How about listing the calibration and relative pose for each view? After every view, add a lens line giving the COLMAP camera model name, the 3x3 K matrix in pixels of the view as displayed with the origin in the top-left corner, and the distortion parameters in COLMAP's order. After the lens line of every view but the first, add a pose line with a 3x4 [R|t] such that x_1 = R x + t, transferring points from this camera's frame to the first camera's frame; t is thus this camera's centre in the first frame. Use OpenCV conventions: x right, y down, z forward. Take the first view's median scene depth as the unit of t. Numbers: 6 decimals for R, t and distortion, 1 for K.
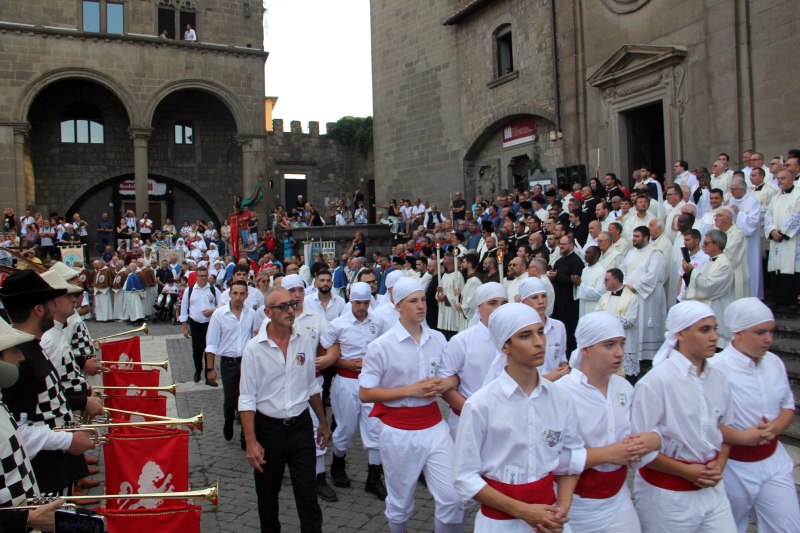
lens RADIAL K [[648.5, 0, 402.0], [0, 648.5, 272.9], [0, 0, 1]] dist [-0.172367, 0.127006]
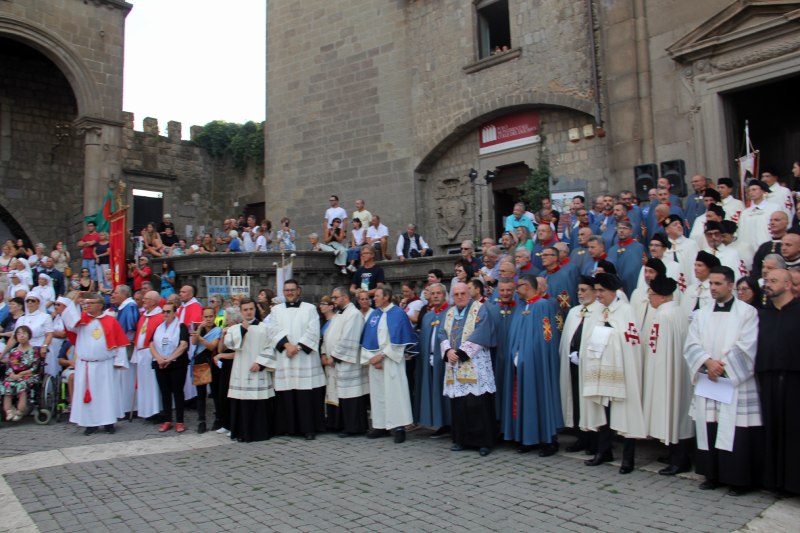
lens RADIAL K [[648.5, 0, 402.0], [0, 648.5, 272.9], [0, 0, 1]] dist [-0.172367, 0.127006]
pose [[0.947343, 0.019140, 0.319647, -0.147720], [0.010883, 0.995711, -0.091878, 0.008134], [-0.320034, 0.090519, 0.943072, 0.306808]]
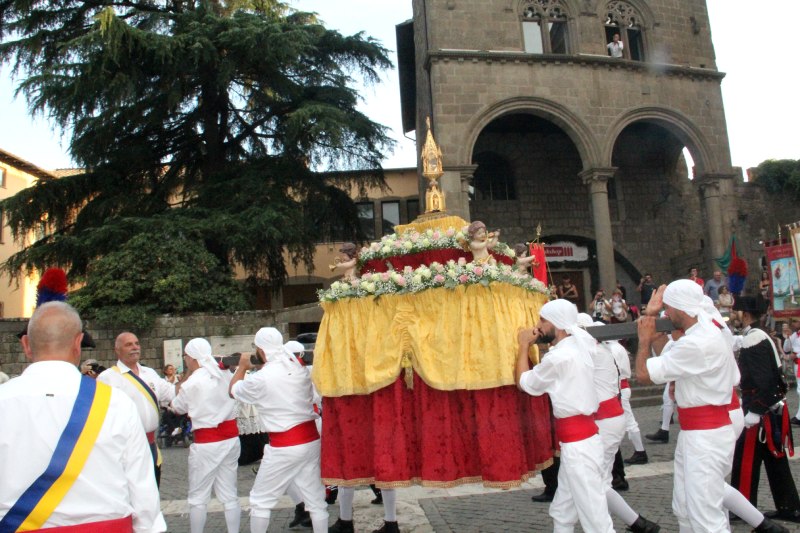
lens RADIAL K [[648.5, 0, 402.0], [0, 648.5, 272.9], [0, 0, 1]] dist [-0.172367, 0.127006]
pose [[0.959799, -0.066993, -0.272576, -0.423141], [0.022532, 0.986355, -0.163082, 0.020592], [0.279782, 0.150384, 0.948212, 0.186452]]
